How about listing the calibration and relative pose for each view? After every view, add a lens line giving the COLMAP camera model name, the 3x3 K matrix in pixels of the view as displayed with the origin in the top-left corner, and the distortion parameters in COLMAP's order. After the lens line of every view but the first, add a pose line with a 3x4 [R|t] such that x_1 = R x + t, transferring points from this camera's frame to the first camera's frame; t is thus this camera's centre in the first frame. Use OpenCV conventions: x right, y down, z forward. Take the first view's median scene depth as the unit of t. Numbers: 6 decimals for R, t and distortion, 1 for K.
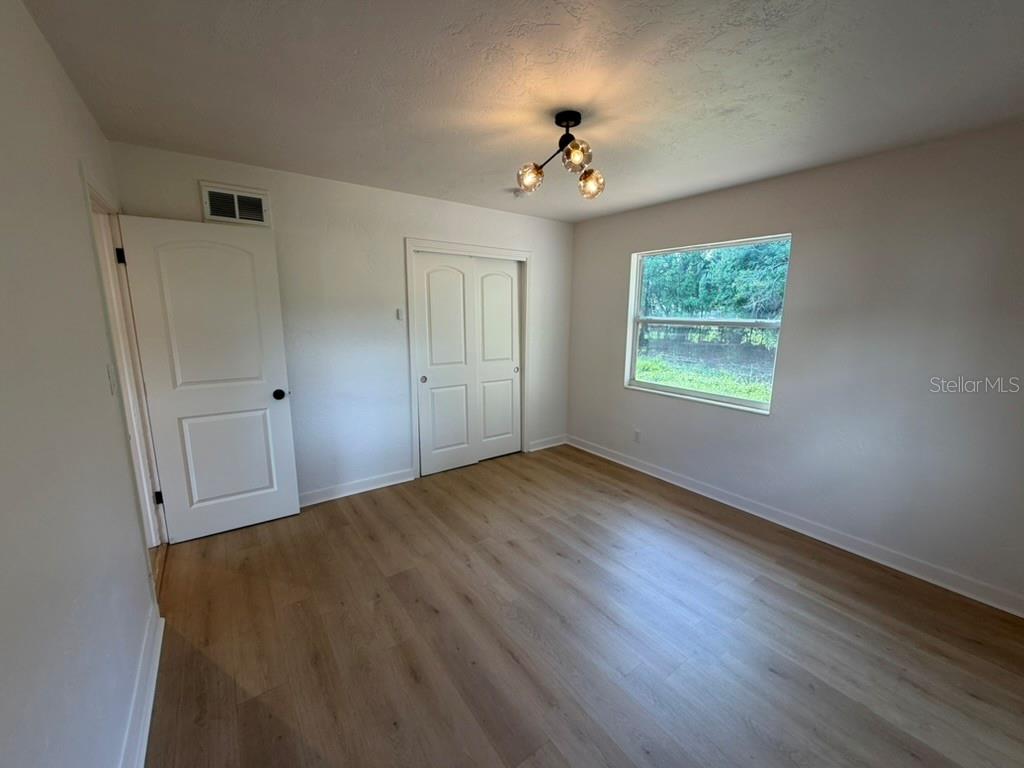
lens RADIAL K [[408.0, 0, 509.4], [0, 408.0, 383.5], [0, 0, 1]] dist [0.000328, 0.000097]
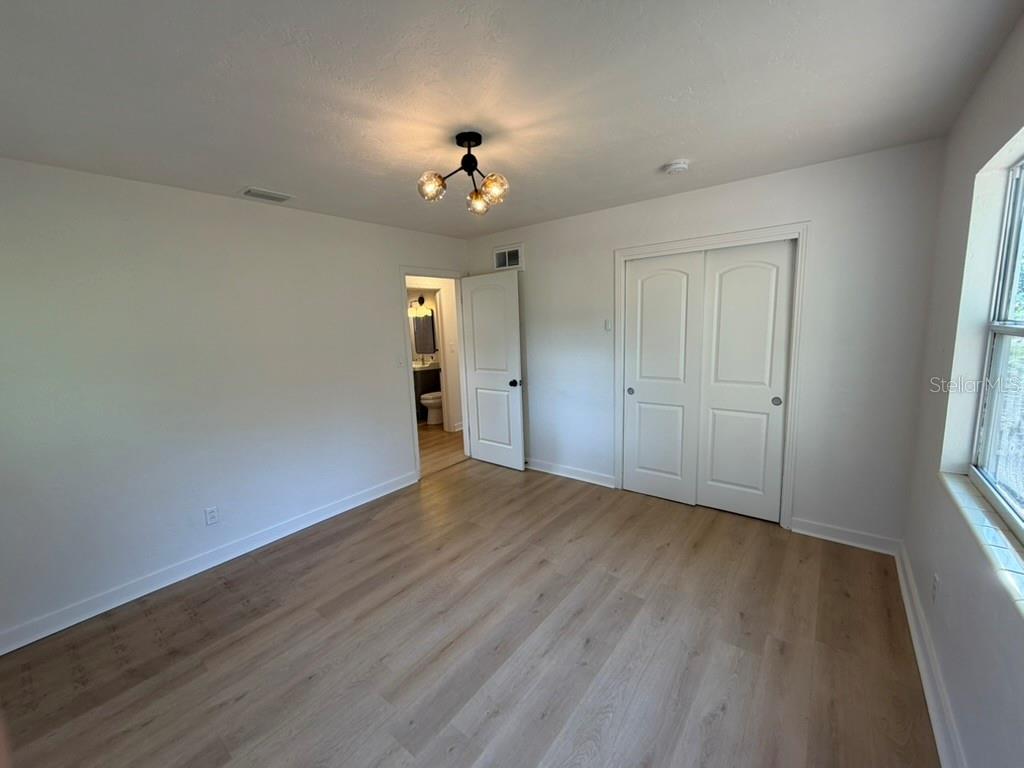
lens RADIAL K [[408.0, 0, 509.4], [0, 408.0, 383.5], [0, 0, 1]] dist [0.000328, 0.000097]
pose [[0.271731, 0.122989, -0.954482, 0.727672], [-0.129519, 0.987451, 0.090365, -0.089566], [0.953618, 0.099069, 0.284250, 0.514650]]
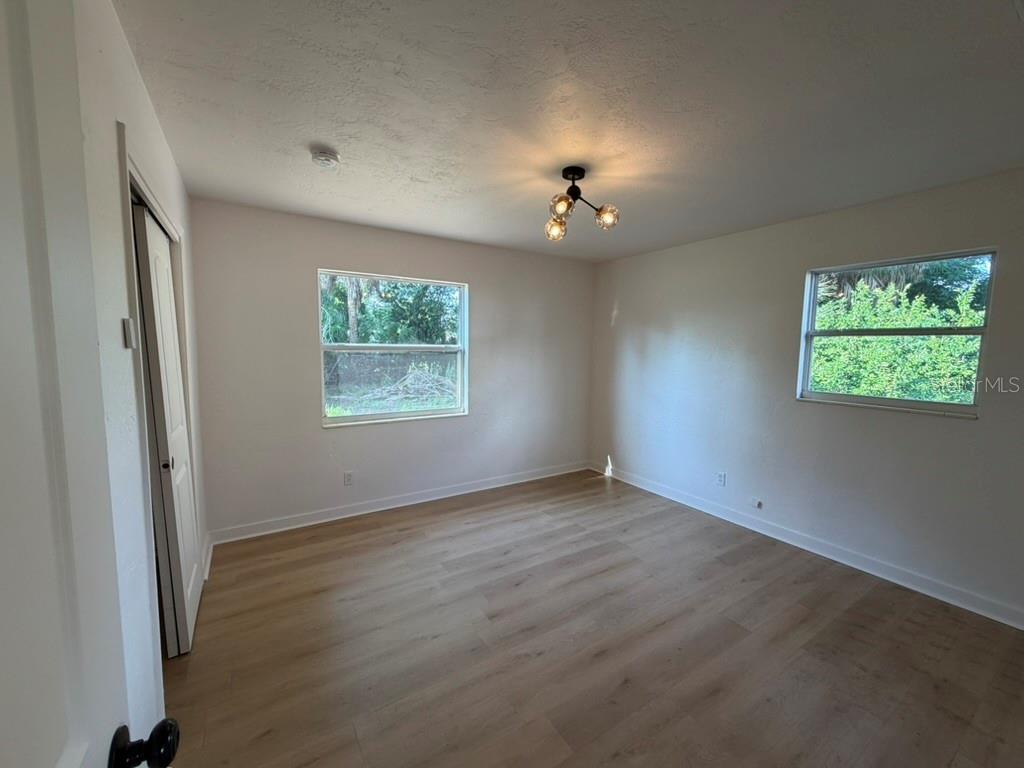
lens RADIAL K [[408.0, 0, 509.4], [0, 408.0, 383.5], [0, 0, 1]] dist [0.000328, 0.000097]
pose [[0.054205, -0.096727, 0.993834, -0.646234], [0.164669, 0.982536, 0.086646, -0.112217], [-0.984858, 0.158957, 0.069186, 0.711333]]
